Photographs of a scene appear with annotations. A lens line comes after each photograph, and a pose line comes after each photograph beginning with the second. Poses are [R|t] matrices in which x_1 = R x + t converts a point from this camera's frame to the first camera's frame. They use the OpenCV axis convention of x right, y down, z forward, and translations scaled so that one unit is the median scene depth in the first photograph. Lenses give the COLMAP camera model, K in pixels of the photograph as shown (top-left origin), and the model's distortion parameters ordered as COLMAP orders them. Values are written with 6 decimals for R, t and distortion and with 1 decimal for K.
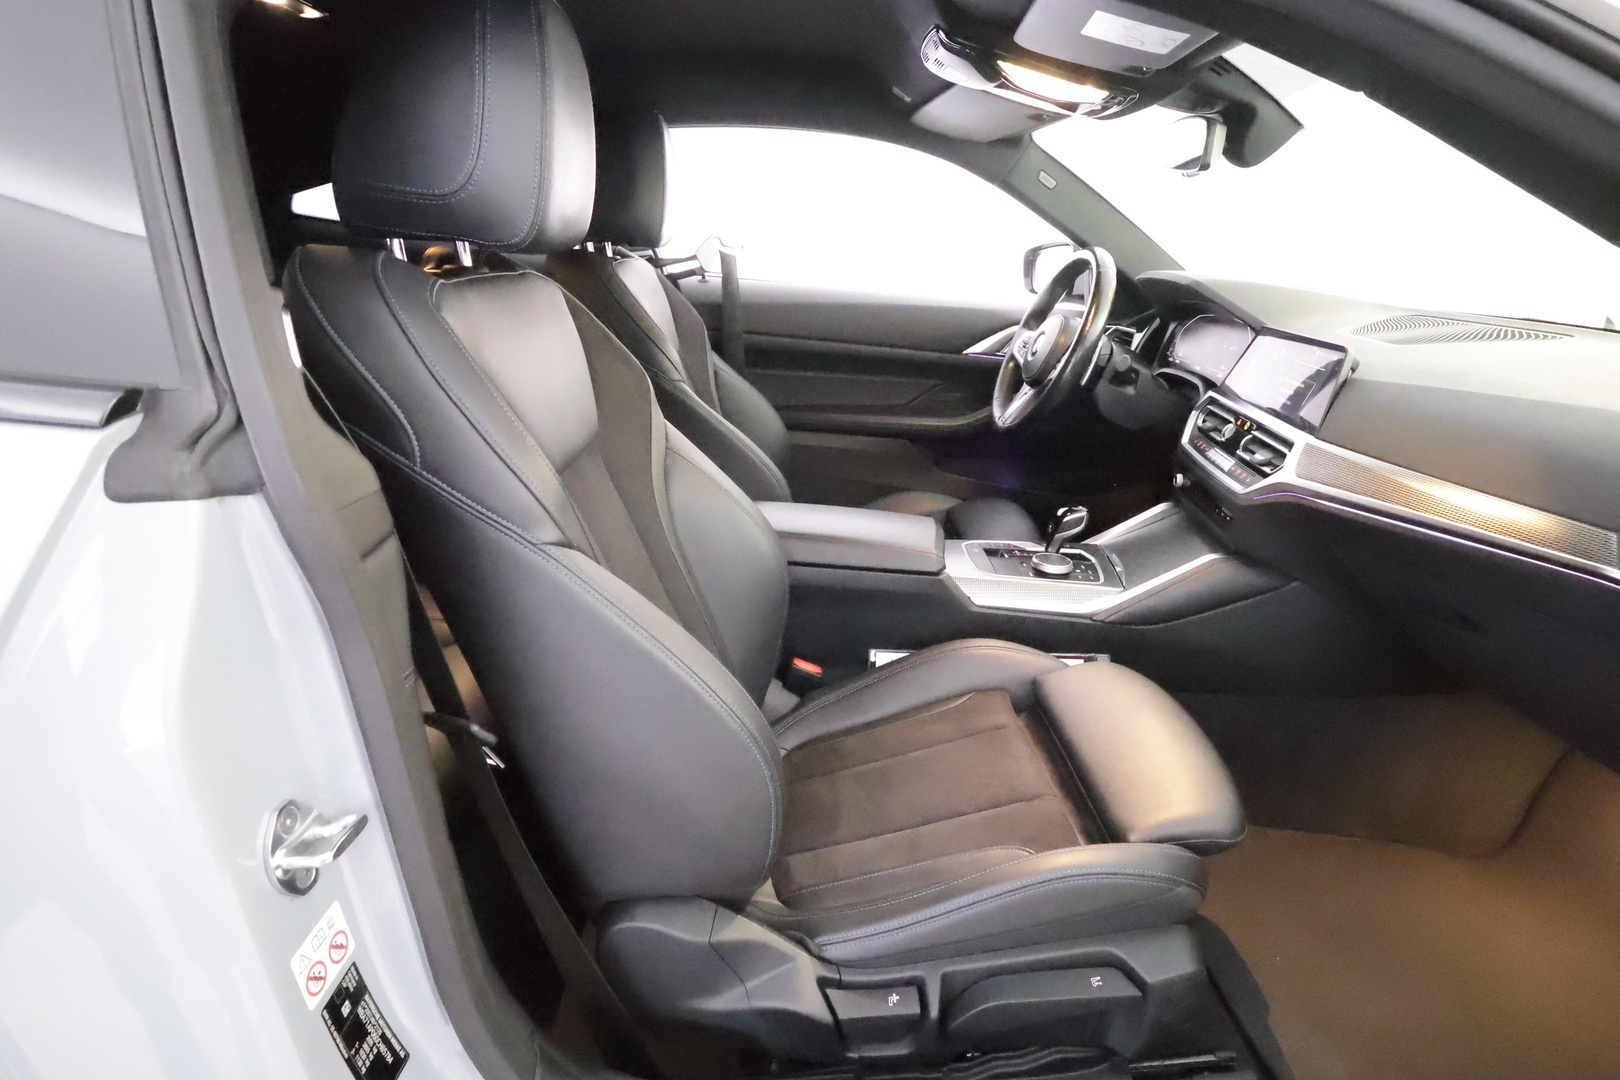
lens RADIAL K [[935.0, 0, 810.0], [0, 935.0, 540.0], [0, 0, 1]] dist [-0.002290, 0.000372]
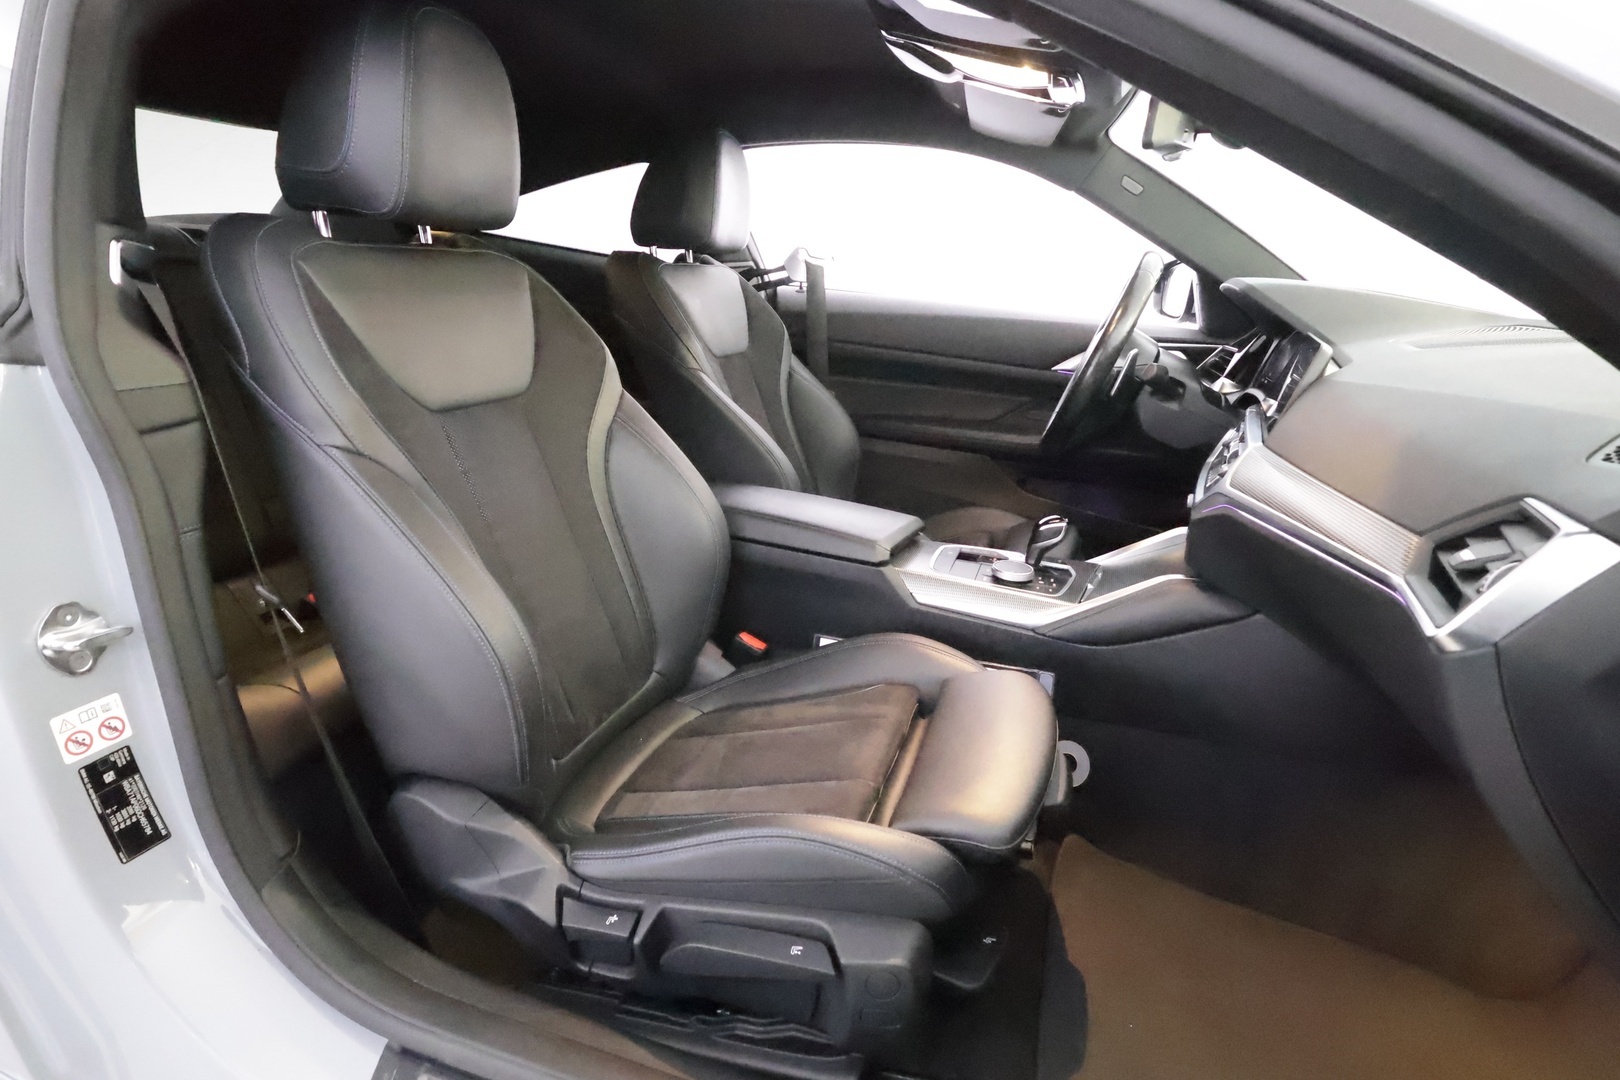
lens RADIAL K [[935.0, 0, 810.0], [0, 935.0, 540.0], [0, 0, 1]] dist [-0.002290, 0.000372]
pose [[0.936480, 0.099080, -0.336434, 0.419492], [-0.116687, 0.992638, -0.032470, 0.053319], [0.330740, 0.069665, 0.941147, 0.040500]]
